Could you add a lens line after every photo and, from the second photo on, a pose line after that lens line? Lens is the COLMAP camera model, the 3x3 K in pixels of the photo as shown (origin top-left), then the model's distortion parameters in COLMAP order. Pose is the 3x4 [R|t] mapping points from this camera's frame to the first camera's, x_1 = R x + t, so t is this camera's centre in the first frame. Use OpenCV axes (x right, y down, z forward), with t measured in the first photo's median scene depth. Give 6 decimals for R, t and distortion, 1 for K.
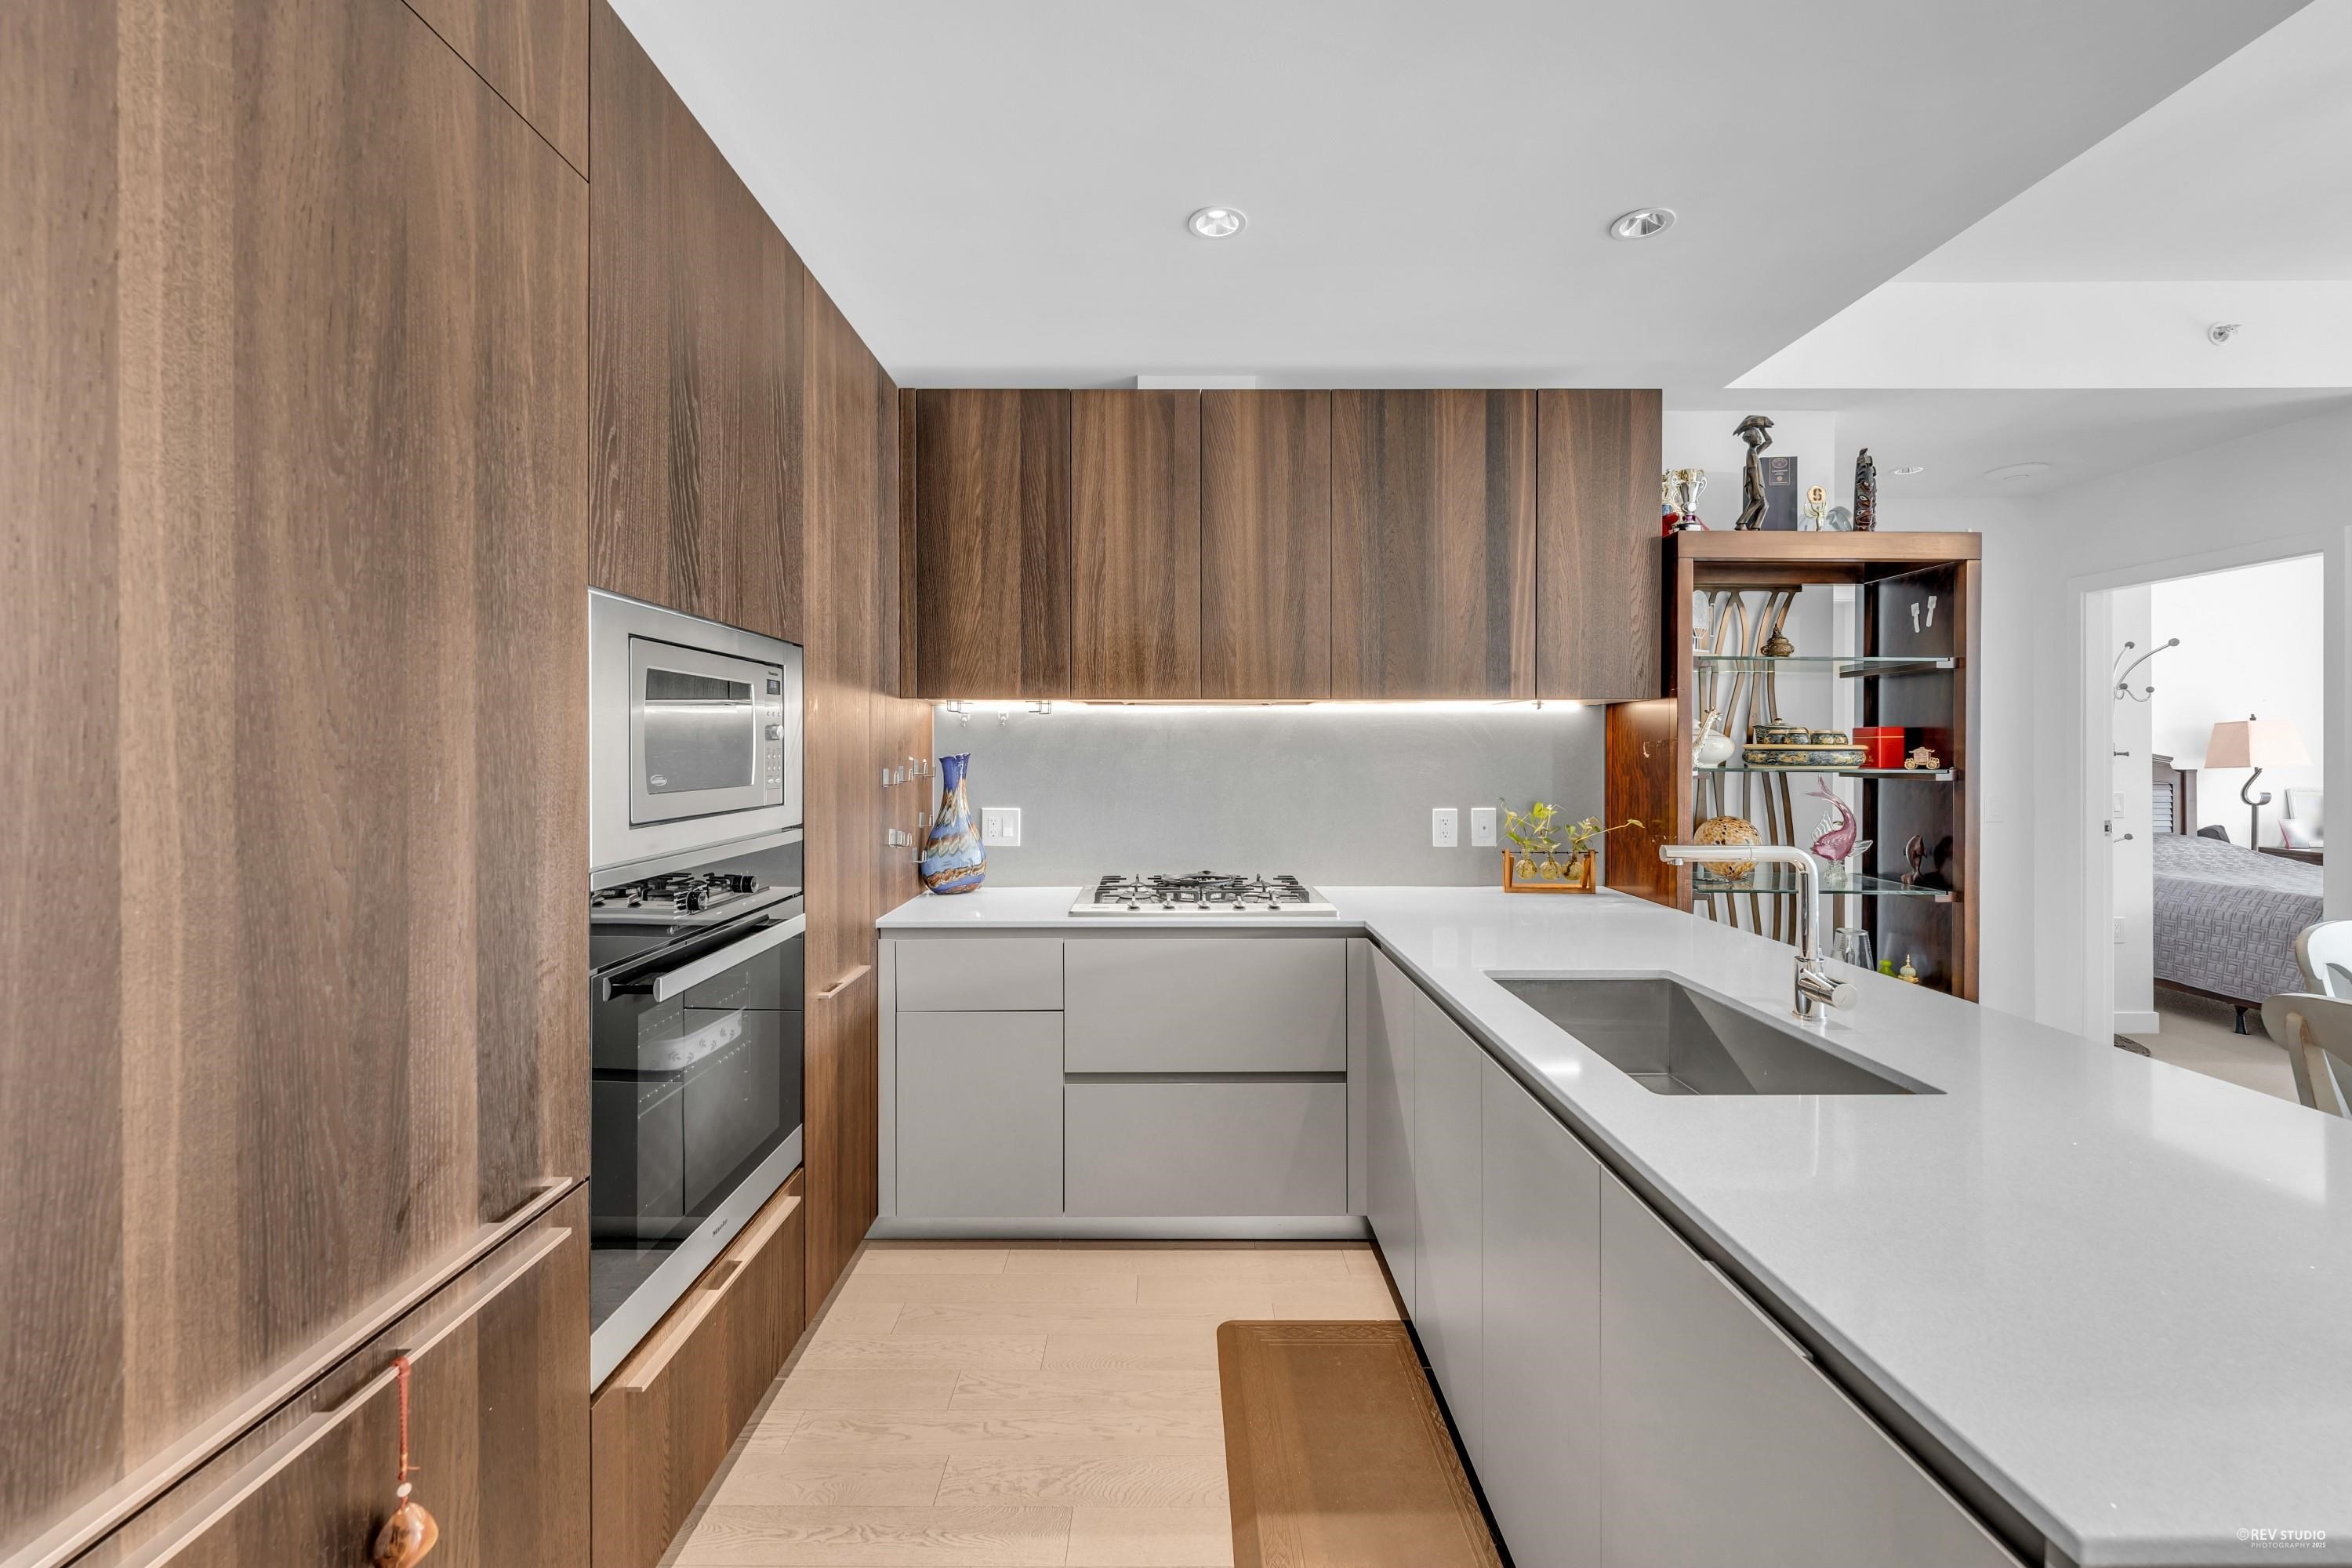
lens RADIAL K [[966.0, 0, 1169.8], [0, 966.0, 750.1], [0, 0, 1]] dist [0.000598, -0.000139]
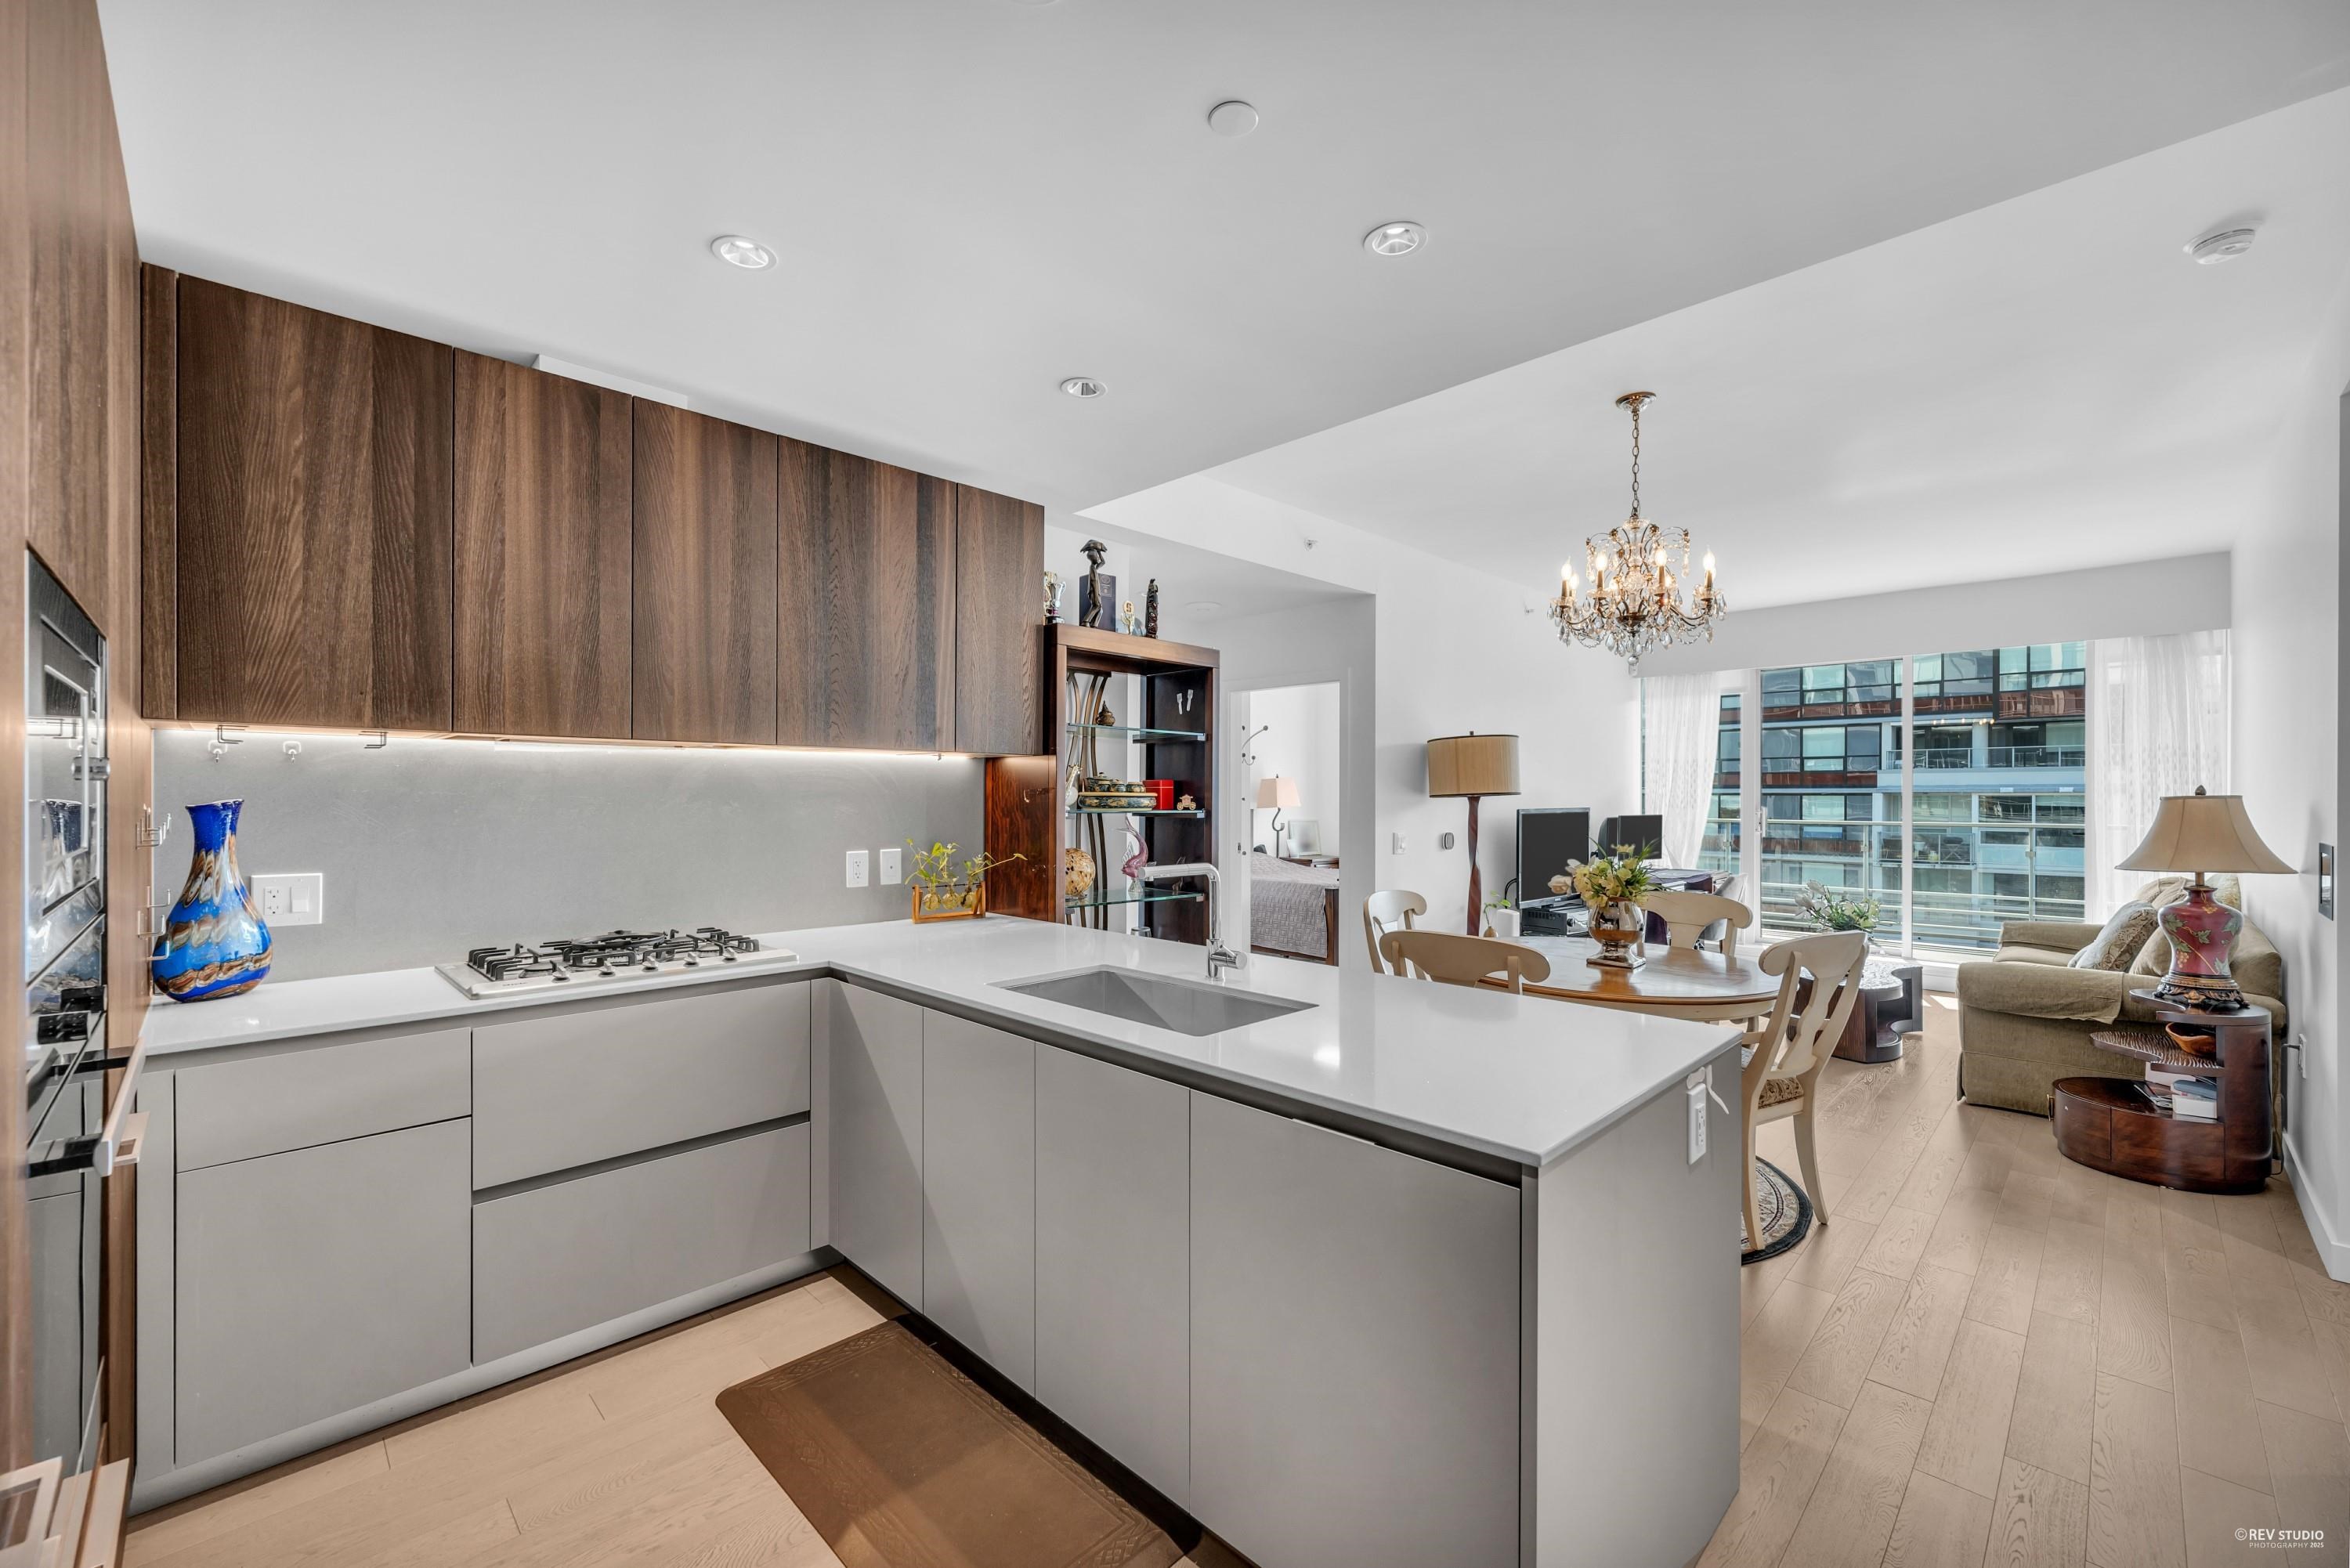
lens RADIAL K [[953.6, 0, 1182.0], [0, 953.6, 796.4], [0, 0, 1]] dist [-0.000653, -0.000064]
pose [[0.702850, 0.001351, 0.711337, -0.239054], [-0.002196, 0.999998, 0.000270, -0.000785], [-0.711335, -0.001752, 0.702851, 0.009791]]
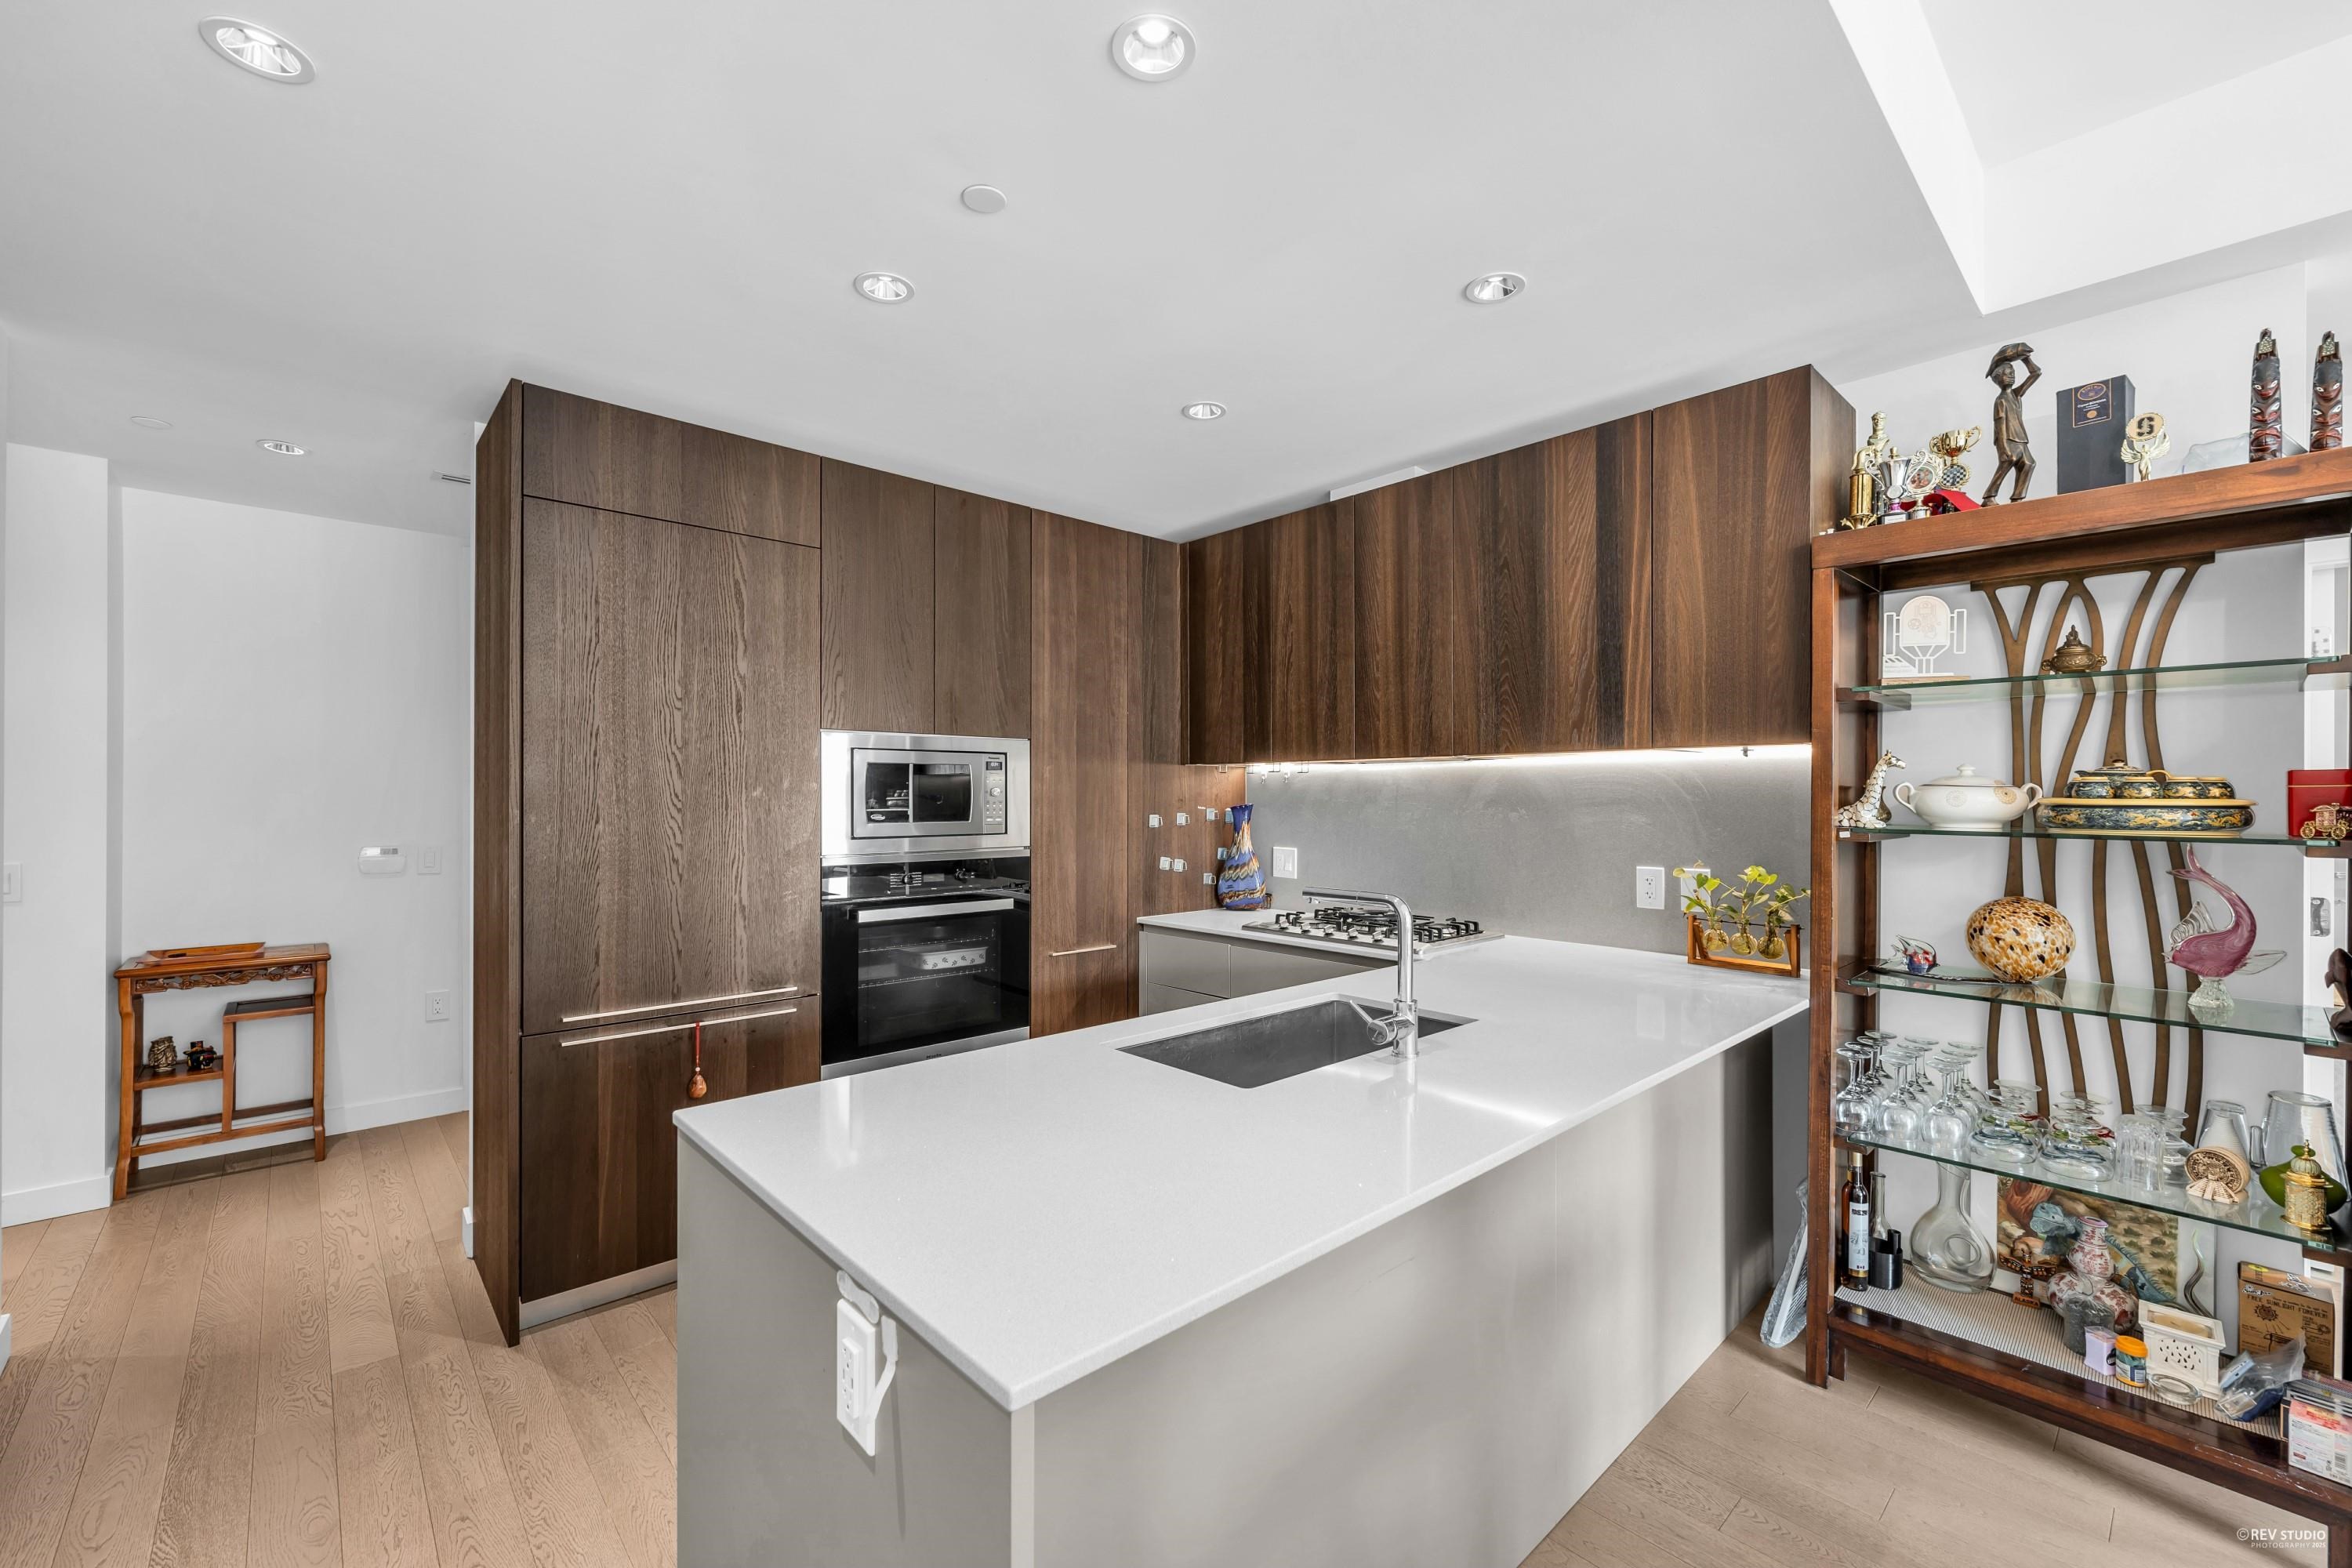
lens RADIAL K [[973.8, 0, 1182.8], [0, 973.8, 798.9], [0, 0, 1]] dist [-0.000525, -0.000188]
pose [[0.675062, 0.001243, -0.737760, 0.760637], [-0.002167, 0.999998, -0.000298, -0.003842], [0.737758, 0.001800, 0.675063, 0.048921]]
